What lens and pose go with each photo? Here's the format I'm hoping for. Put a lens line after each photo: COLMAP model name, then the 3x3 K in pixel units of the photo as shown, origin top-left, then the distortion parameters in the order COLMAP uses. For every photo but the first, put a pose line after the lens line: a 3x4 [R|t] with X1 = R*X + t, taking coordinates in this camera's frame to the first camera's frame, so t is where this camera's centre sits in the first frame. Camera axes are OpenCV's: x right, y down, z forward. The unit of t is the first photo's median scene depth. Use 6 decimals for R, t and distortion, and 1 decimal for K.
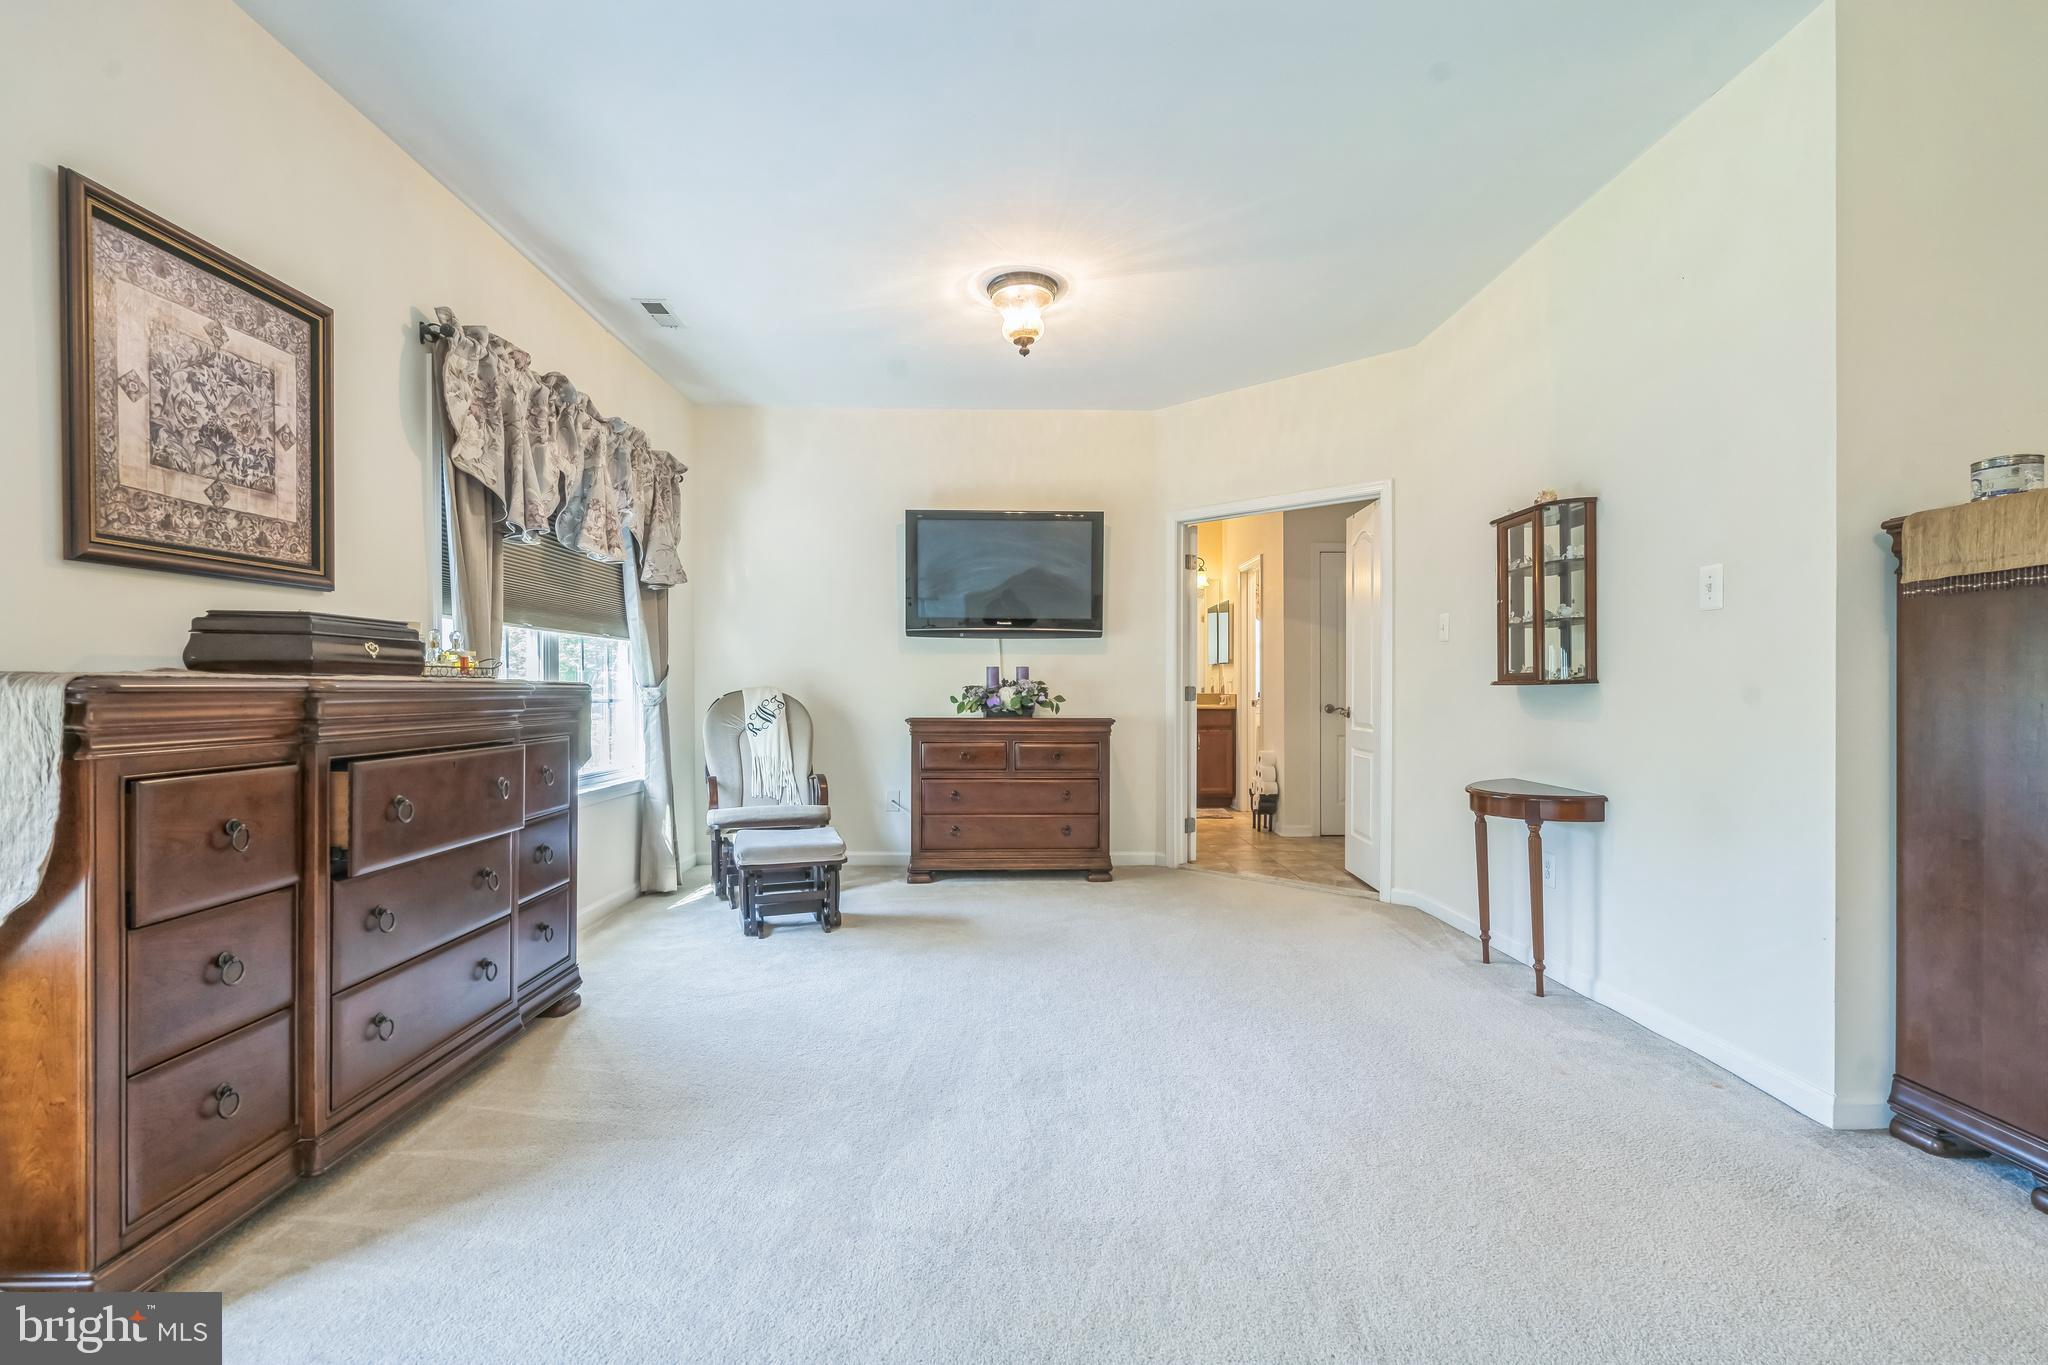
lens RADIAL K [[927.2, 0, 1024.8], [0, 927.2, 692.7], [0, 0, 1]] dist [0.001071, -0.001387]
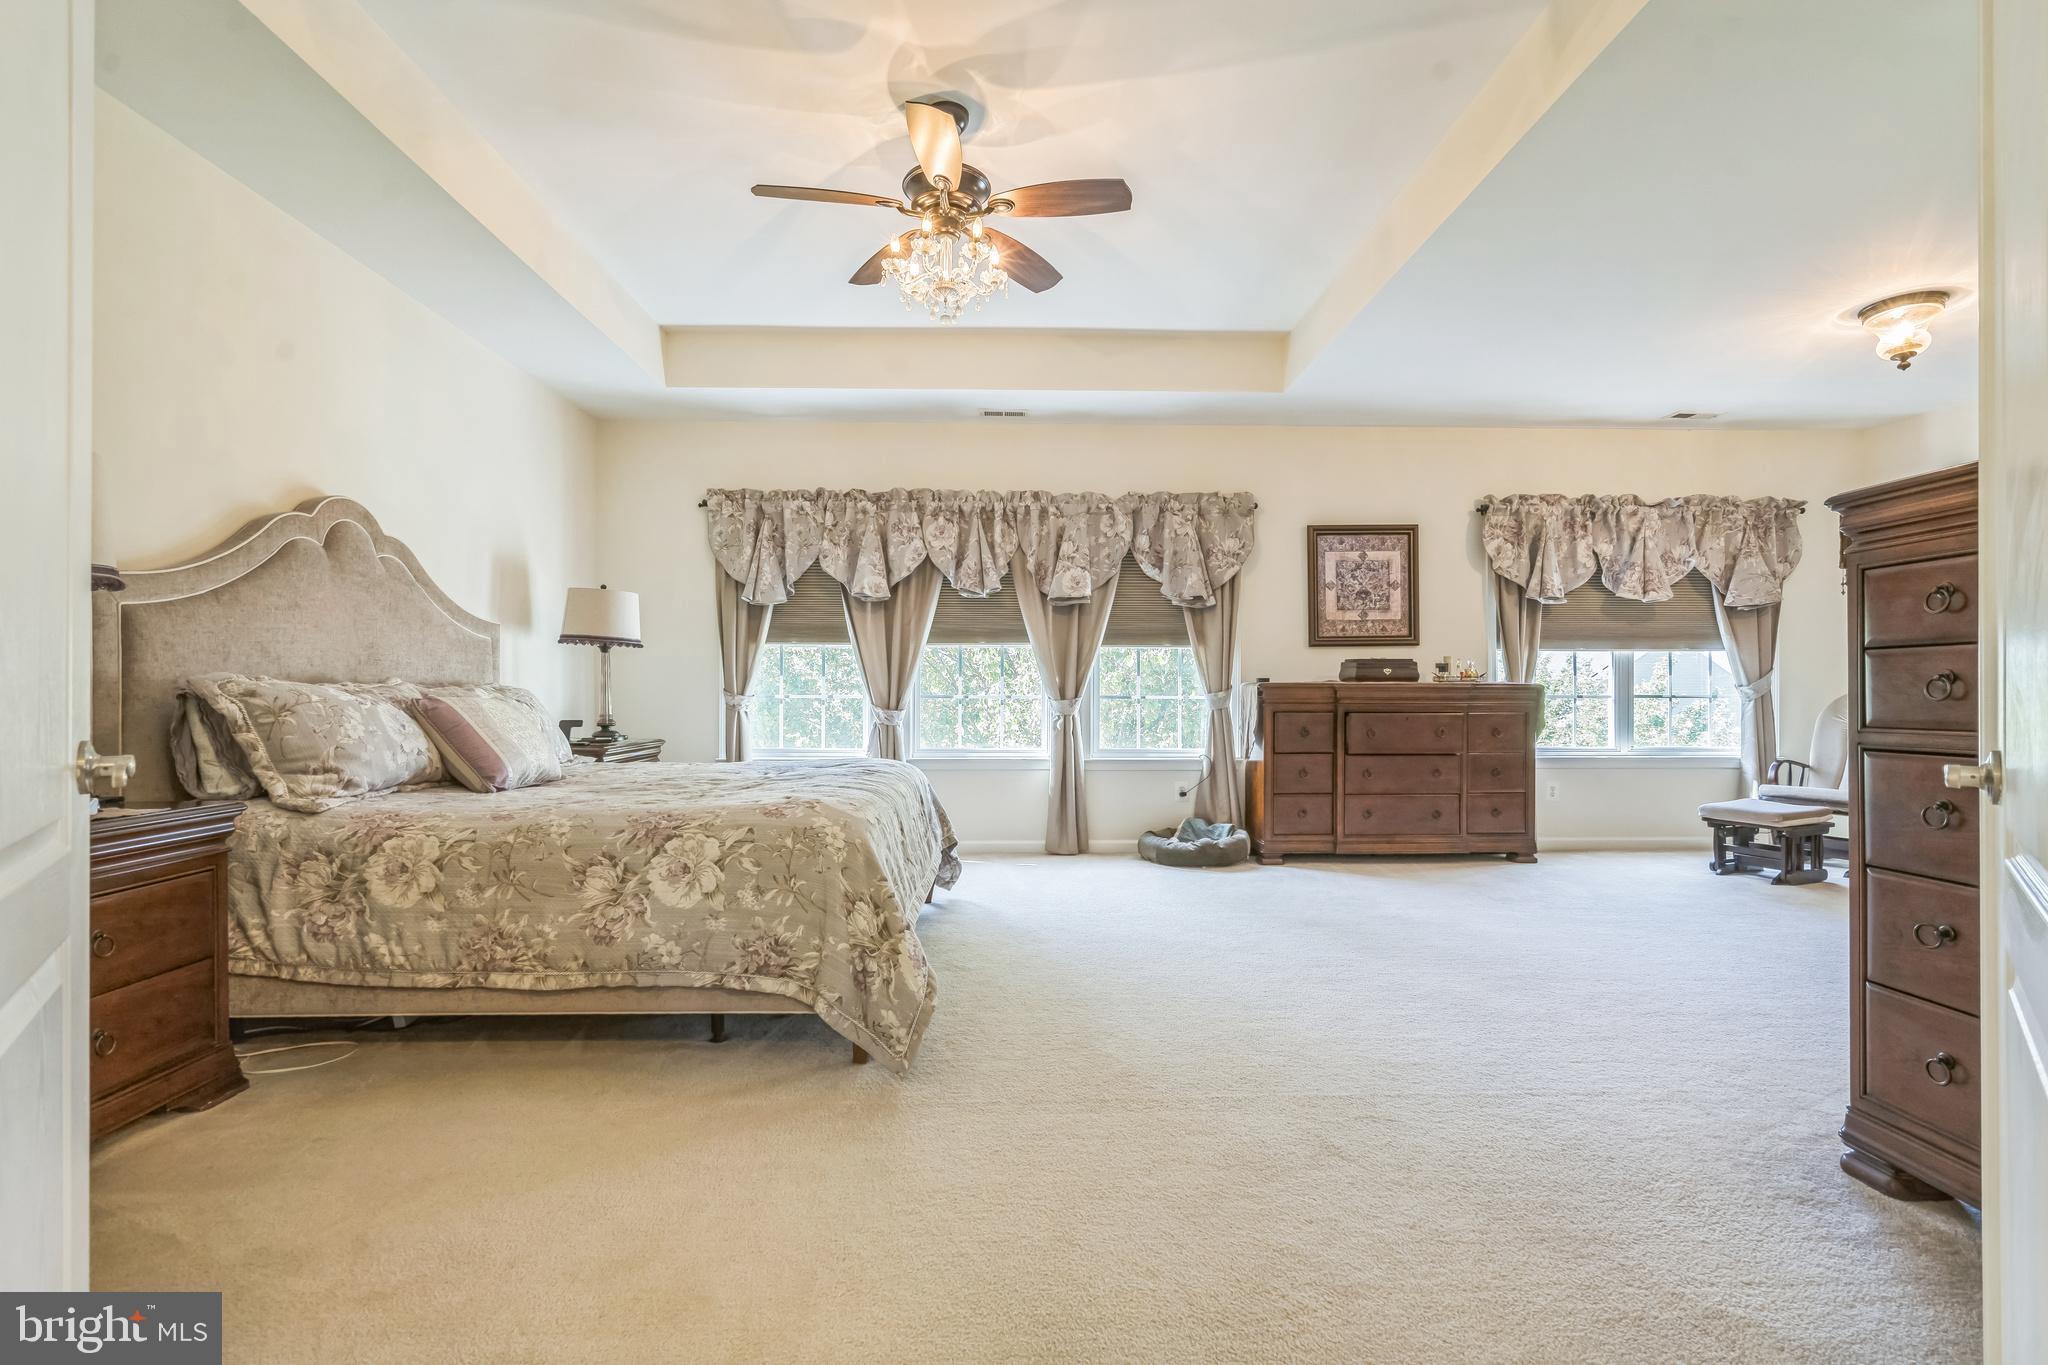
lens RADIAL K [[927.2, 0, 1020.8], [0, 927.2, 688.4], [0, 0, 1]] dist [0.001071, -0.001387]
pose [[0.010143, 0.000263, -0.999949, 1.698164], [-0.004566, 0.999990, 0.000217, 0.002572], [0.999938, 0.004564, 0.010145, -0.021234]]
